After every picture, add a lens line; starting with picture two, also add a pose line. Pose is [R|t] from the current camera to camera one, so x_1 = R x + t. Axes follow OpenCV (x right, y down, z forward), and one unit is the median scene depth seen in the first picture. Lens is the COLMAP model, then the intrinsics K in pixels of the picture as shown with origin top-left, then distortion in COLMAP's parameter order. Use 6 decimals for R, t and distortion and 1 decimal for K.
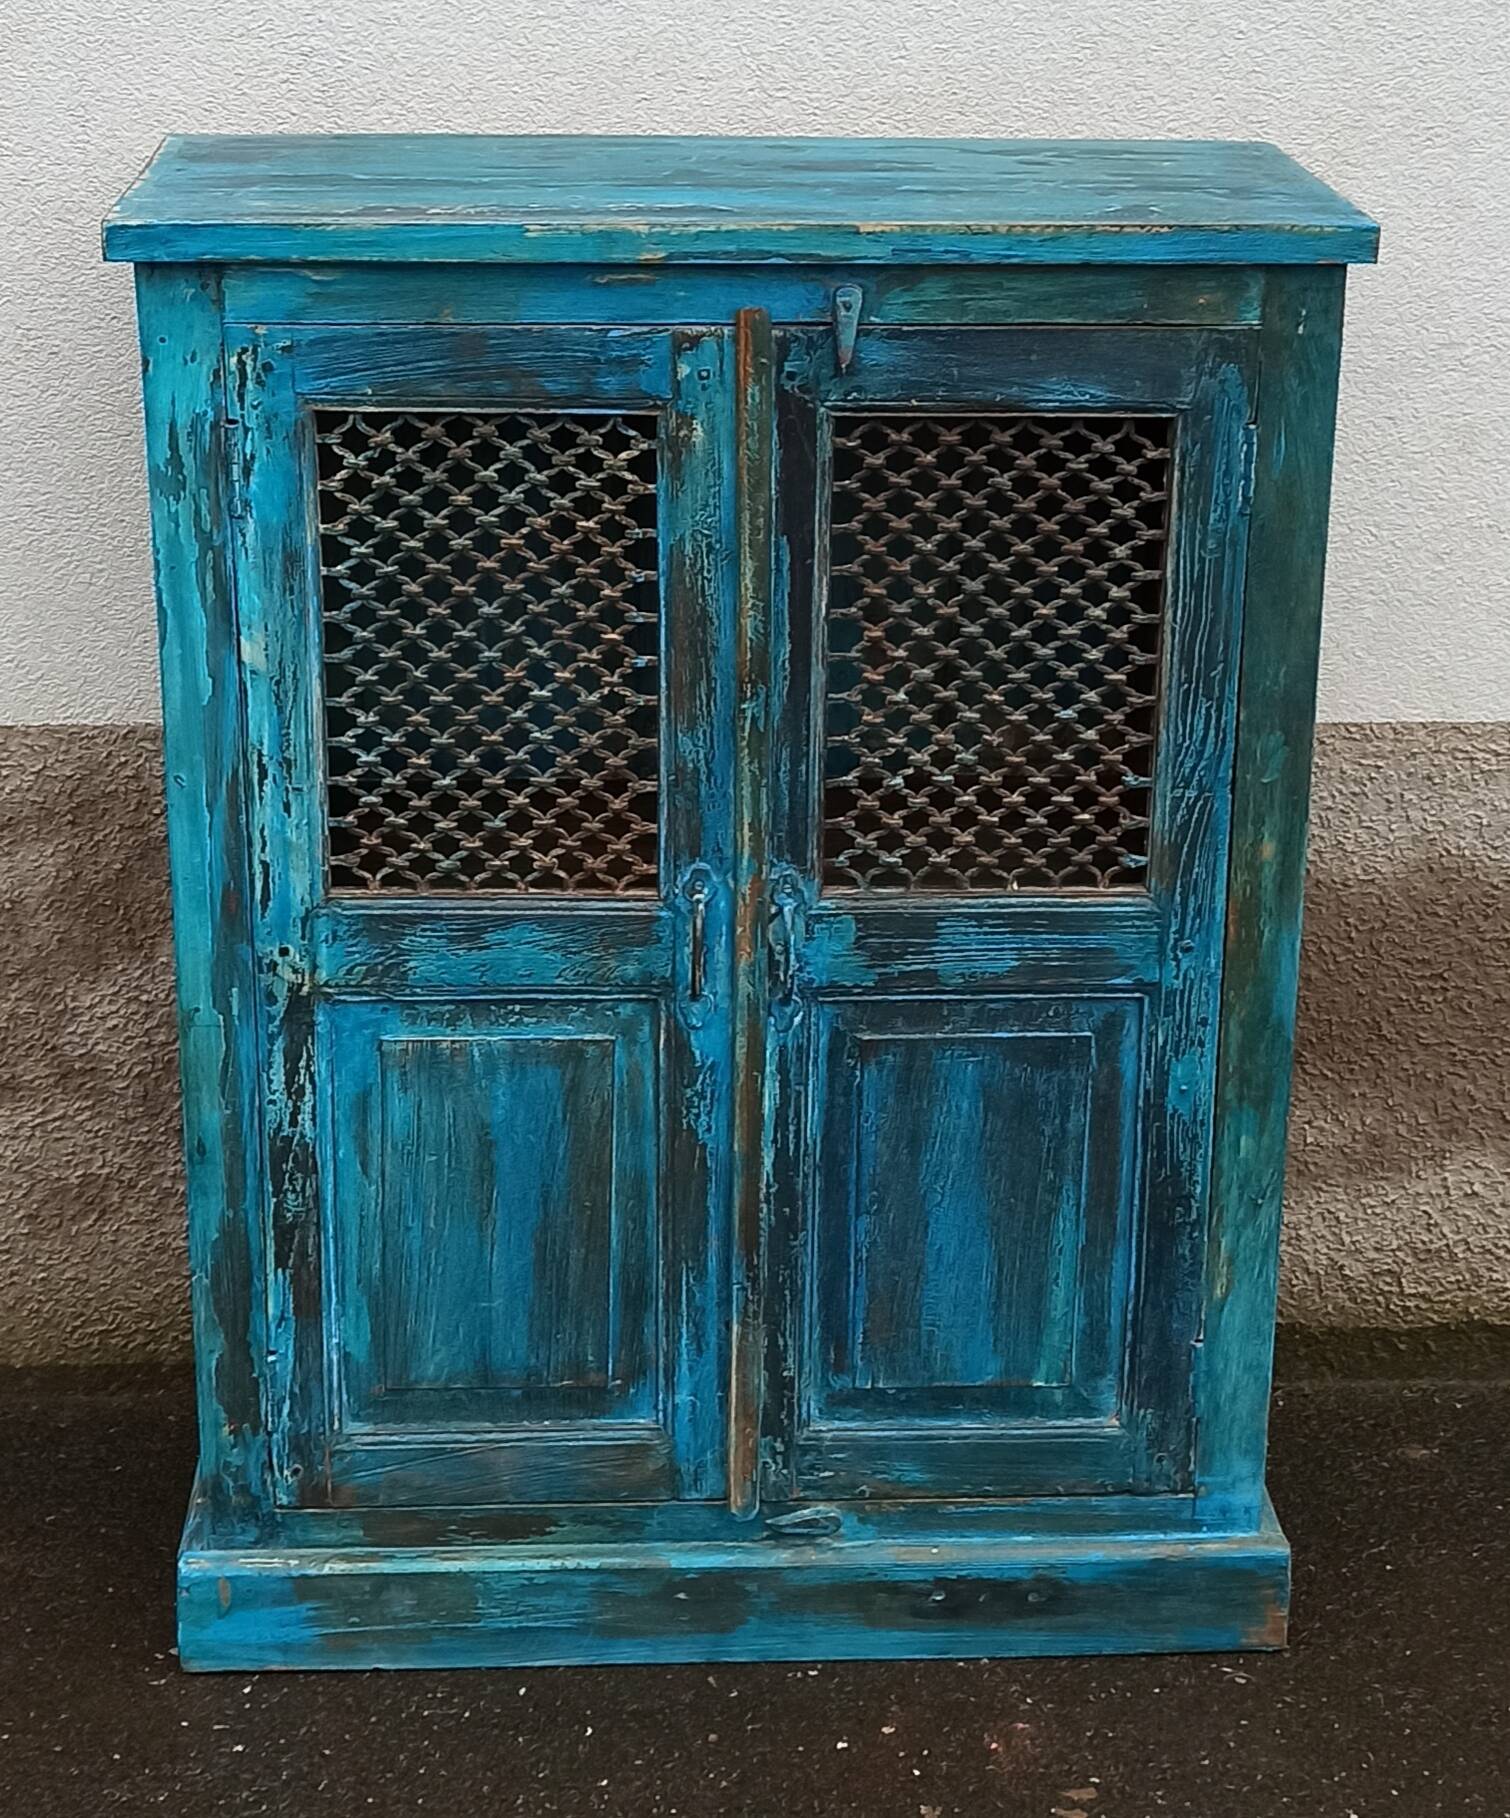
lens RADIAL K [[3265.1, 0, 814.4], [0, 3265.1, 869.1], [0, 0, 1]] dist [0.073222, 0.000000]
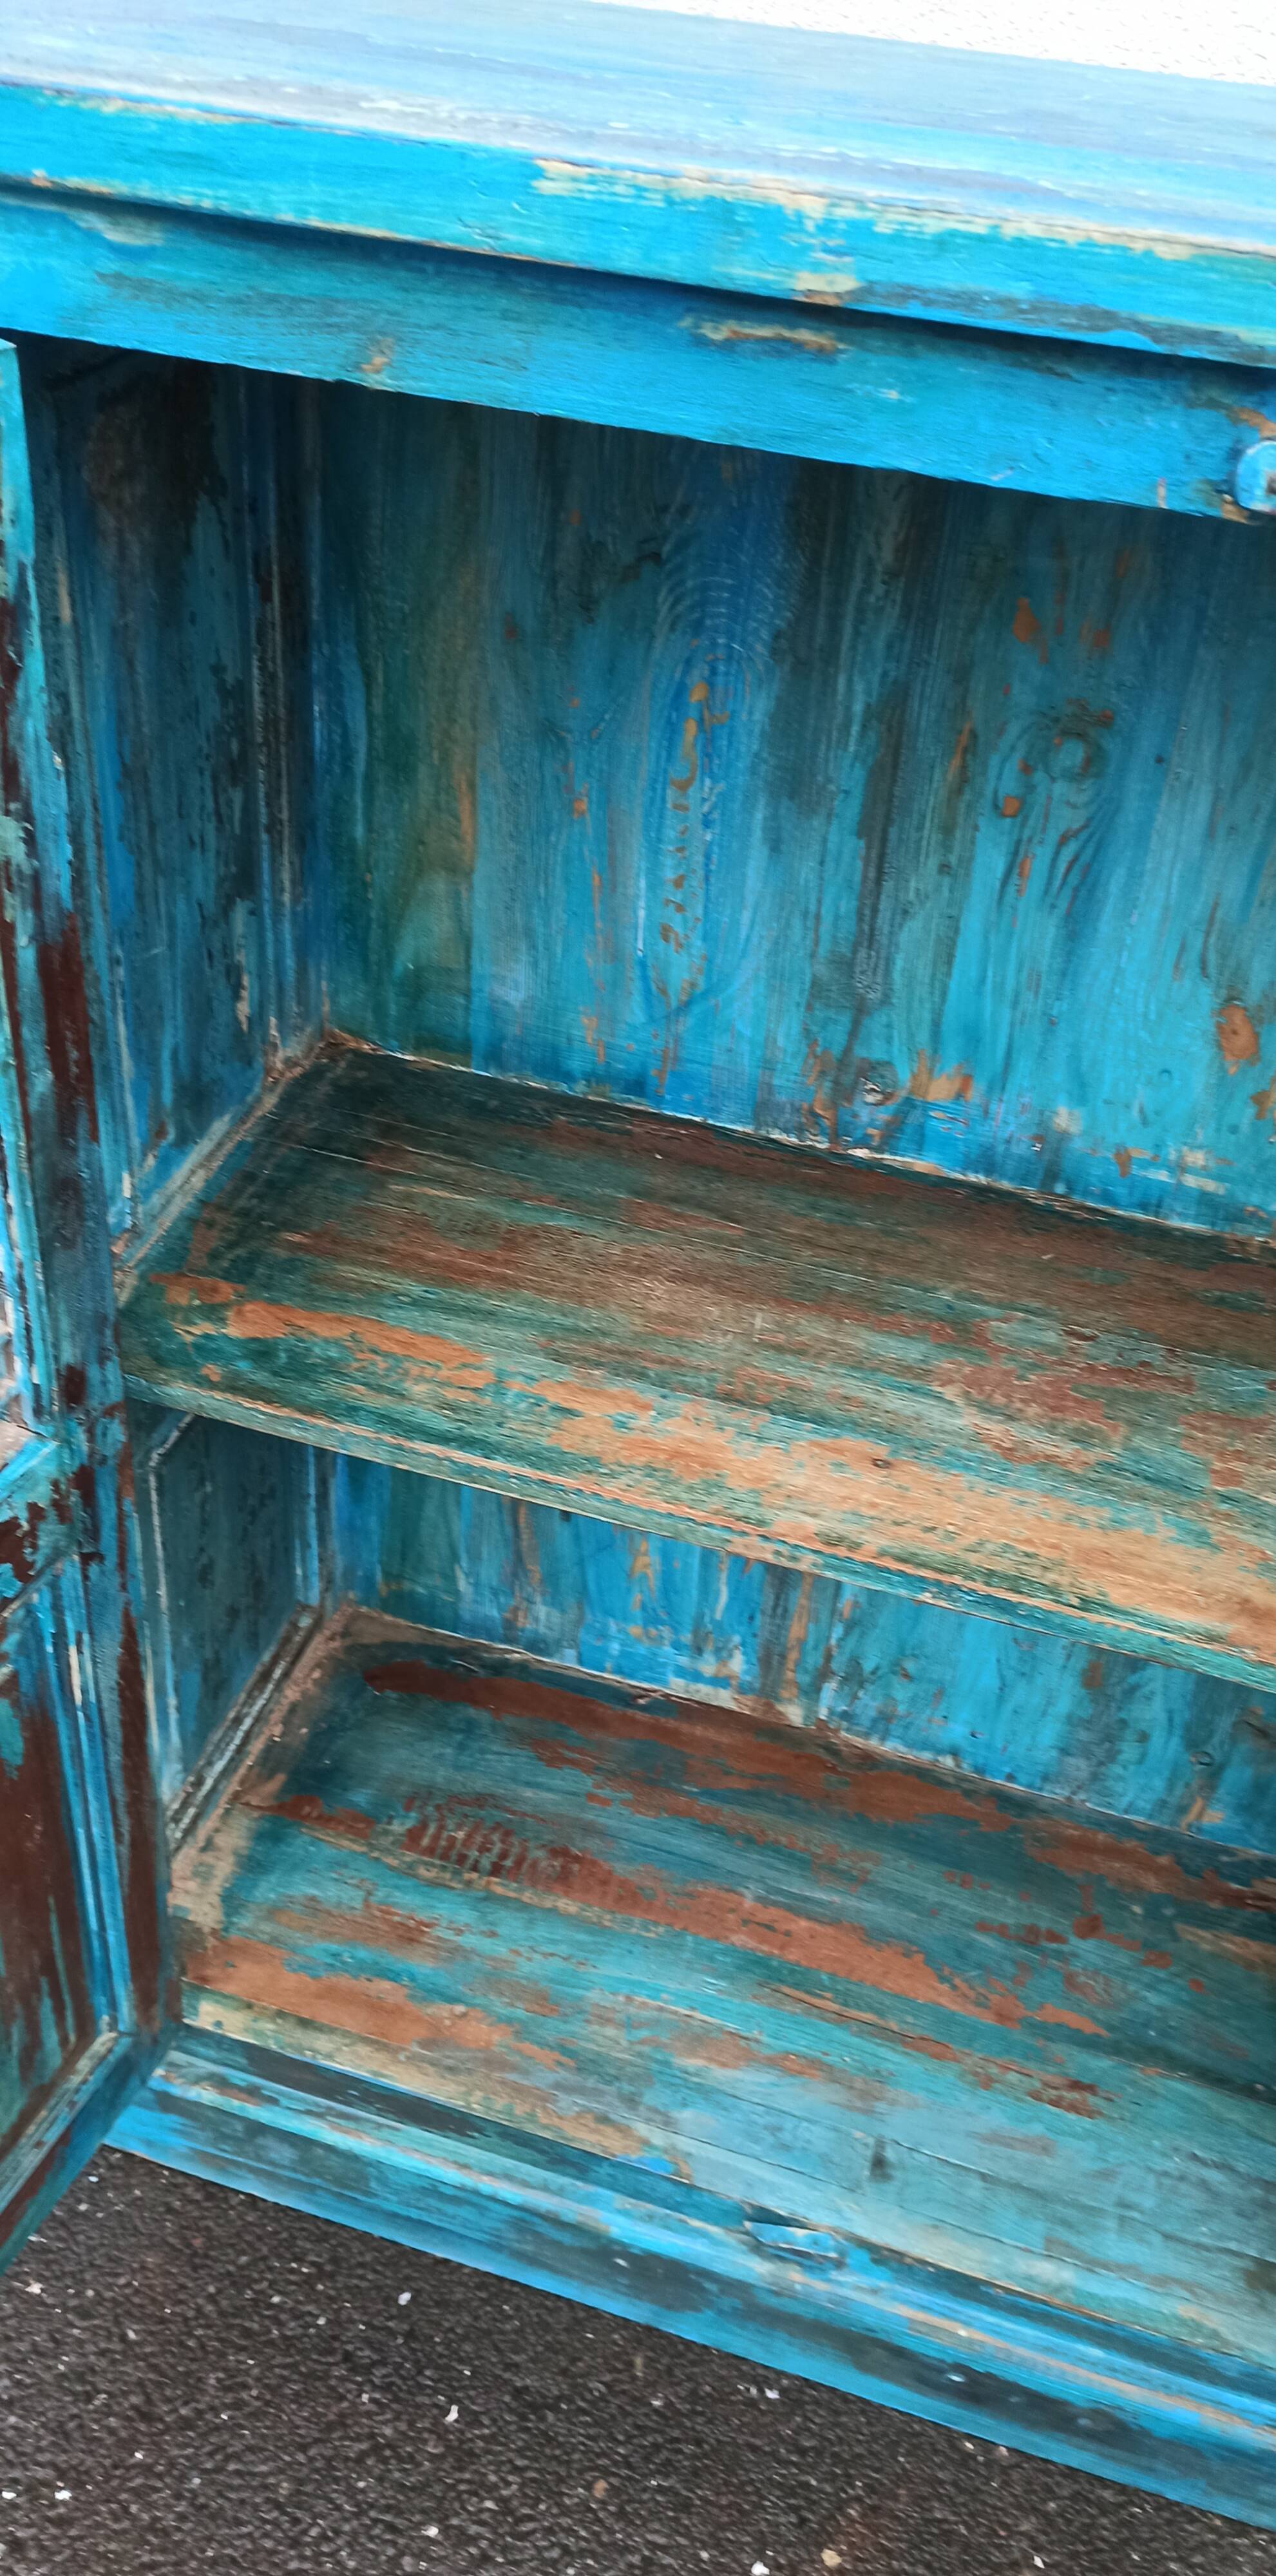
lens RADIAL K [[2007.0, 0, 658.7], [0, 2007.0, 1362.4], [0, 0, 1]] dist [0.045358, -0.032906]
pose [[0.940391, 0.255128, -0.224887, 0.021044], [-0.181047, 0.935307, 0.304012, -0.123848], [0.287900, -0.245175, 0.925744, 0.669010]]
